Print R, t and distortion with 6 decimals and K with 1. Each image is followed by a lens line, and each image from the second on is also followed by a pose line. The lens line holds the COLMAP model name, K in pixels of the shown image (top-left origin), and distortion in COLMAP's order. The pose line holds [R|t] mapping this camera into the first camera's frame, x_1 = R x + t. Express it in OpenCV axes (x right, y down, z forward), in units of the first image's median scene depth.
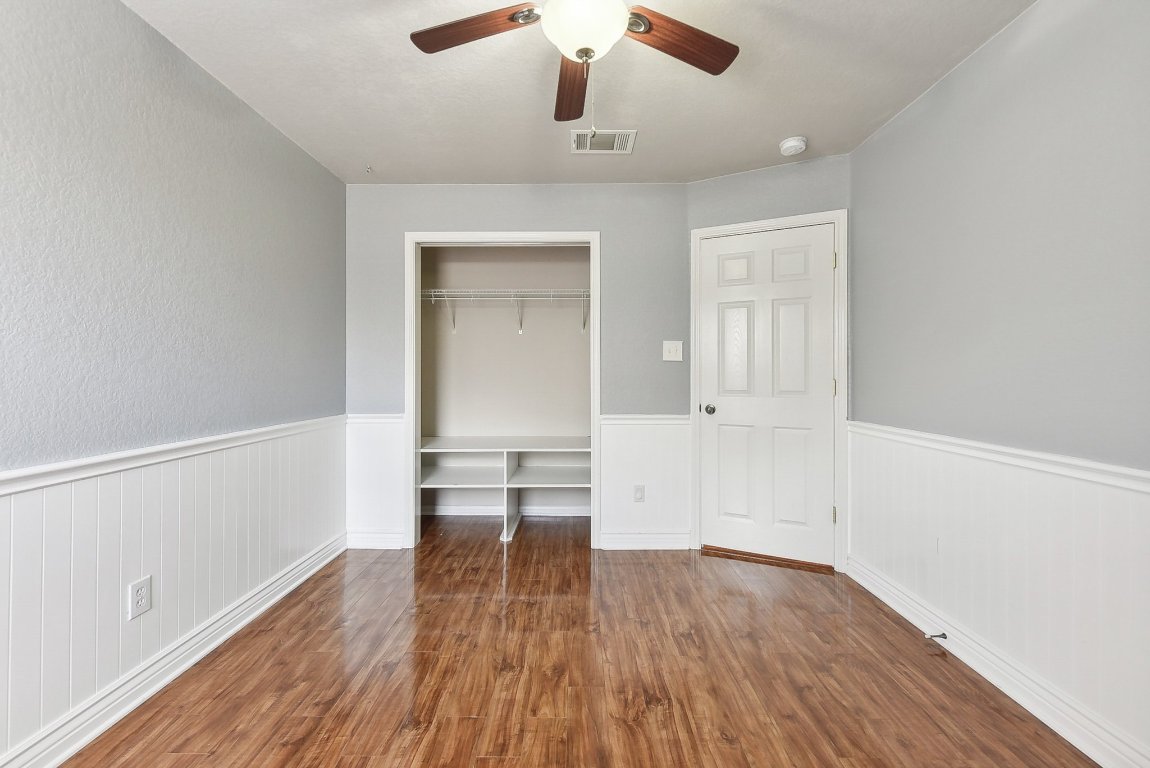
lens RADIAL K [[461.4, 0, 573.1], [0, 461.4, 376.4], [0, 0, 1]] dist [0.008083, -0.001505]
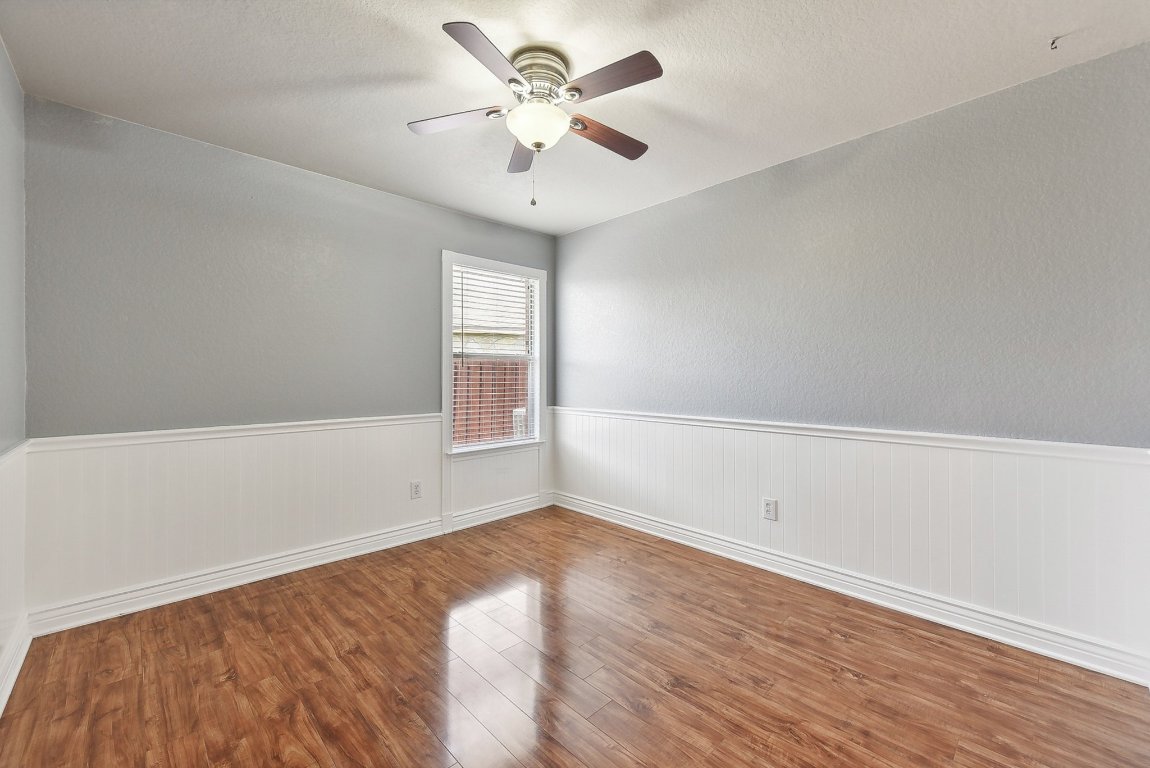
lens RADIAL K [[461.4, 0, 573.0], [0, 461.4, 379.9], [0, 0, 1]] dist [0.008083, -0.001505]
pose [[-0.717433, 0.006741, -0.696595, 0.745317], [-0.000620, 0.999947, 0.010315, -0.013056], [0.696628, 0.007833, -0.717390, 1.684069]]
